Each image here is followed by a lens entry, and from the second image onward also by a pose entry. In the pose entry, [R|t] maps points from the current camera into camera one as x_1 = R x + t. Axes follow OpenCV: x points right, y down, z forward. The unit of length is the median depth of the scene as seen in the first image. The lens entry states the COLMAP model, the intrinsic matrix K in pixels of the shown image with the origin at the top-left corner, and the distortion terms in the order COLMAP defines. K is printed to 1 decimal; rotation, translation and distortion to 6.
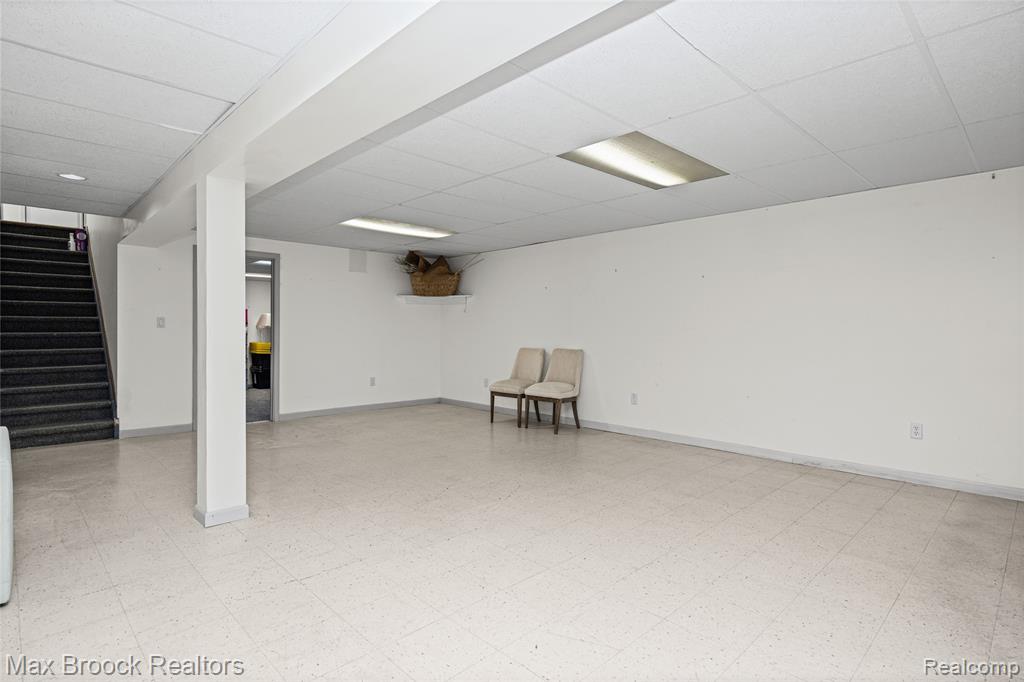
lens RADIAL K [[524.8, 0, 508.0], [0, 524.8, 337.9], [0, 0, 1]] dist [-0.000163, 0.000035]
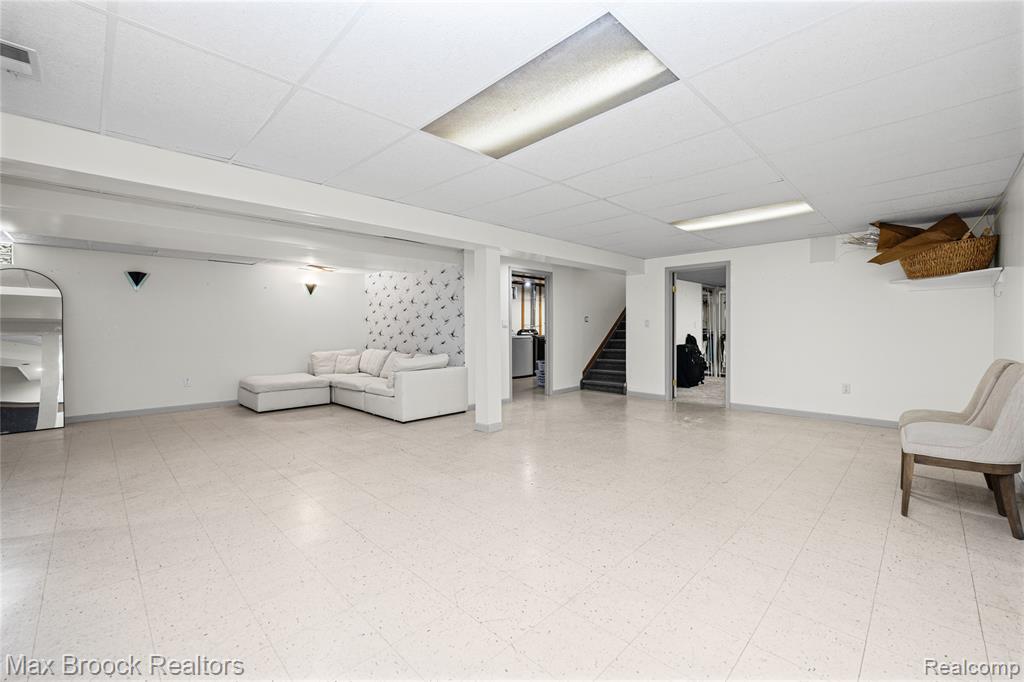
lens RADIAL K [[420.2, 0, 506.6], [0, 420.2, 337.4], [0, 0, 1]] dist [0.001883, 0.000089]
pose [[0.010135, 0.018206, -0.999783, 0.465846], [-0.007952, 0.999804, 0.018126, -0.007440], [0.999917, 0.007766, 0.010278, 0.515310]]
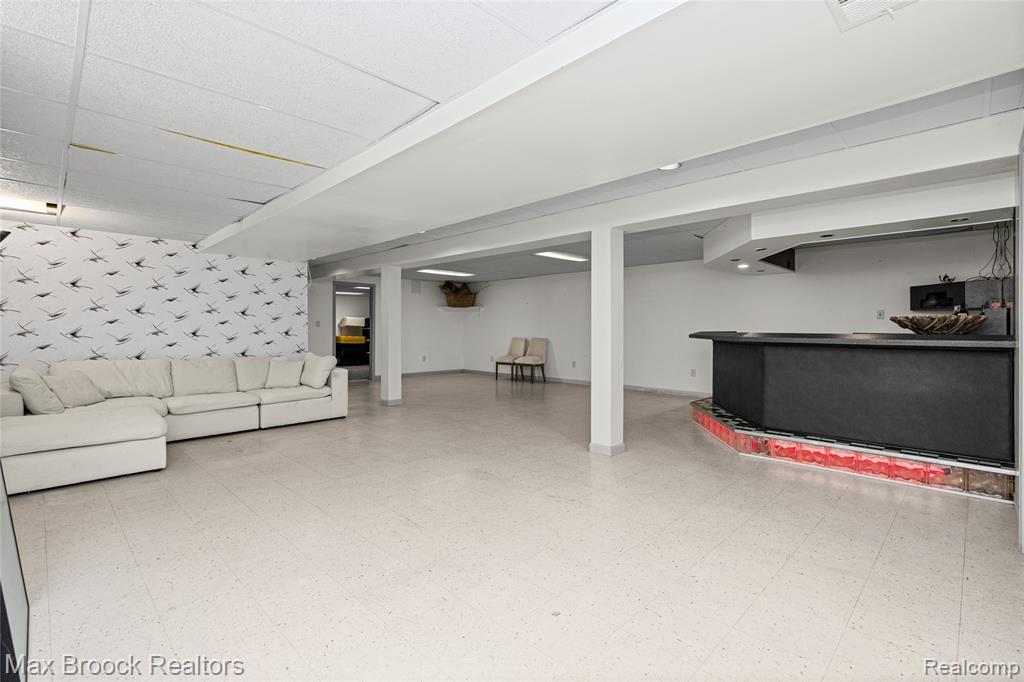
lens RADIAL K [[466.2, 0, 512.0], [0, 466.2, 333.9], [0, 0, 1]] dist [0.000480, 0.000222]
pose [[0.999634, -0.005259, 0.026539, -0.019778], [0.005271, 0.999986, -0.000387, 0.007674], [-0.026537, 0.000526, 0.999648, -0.566354]]
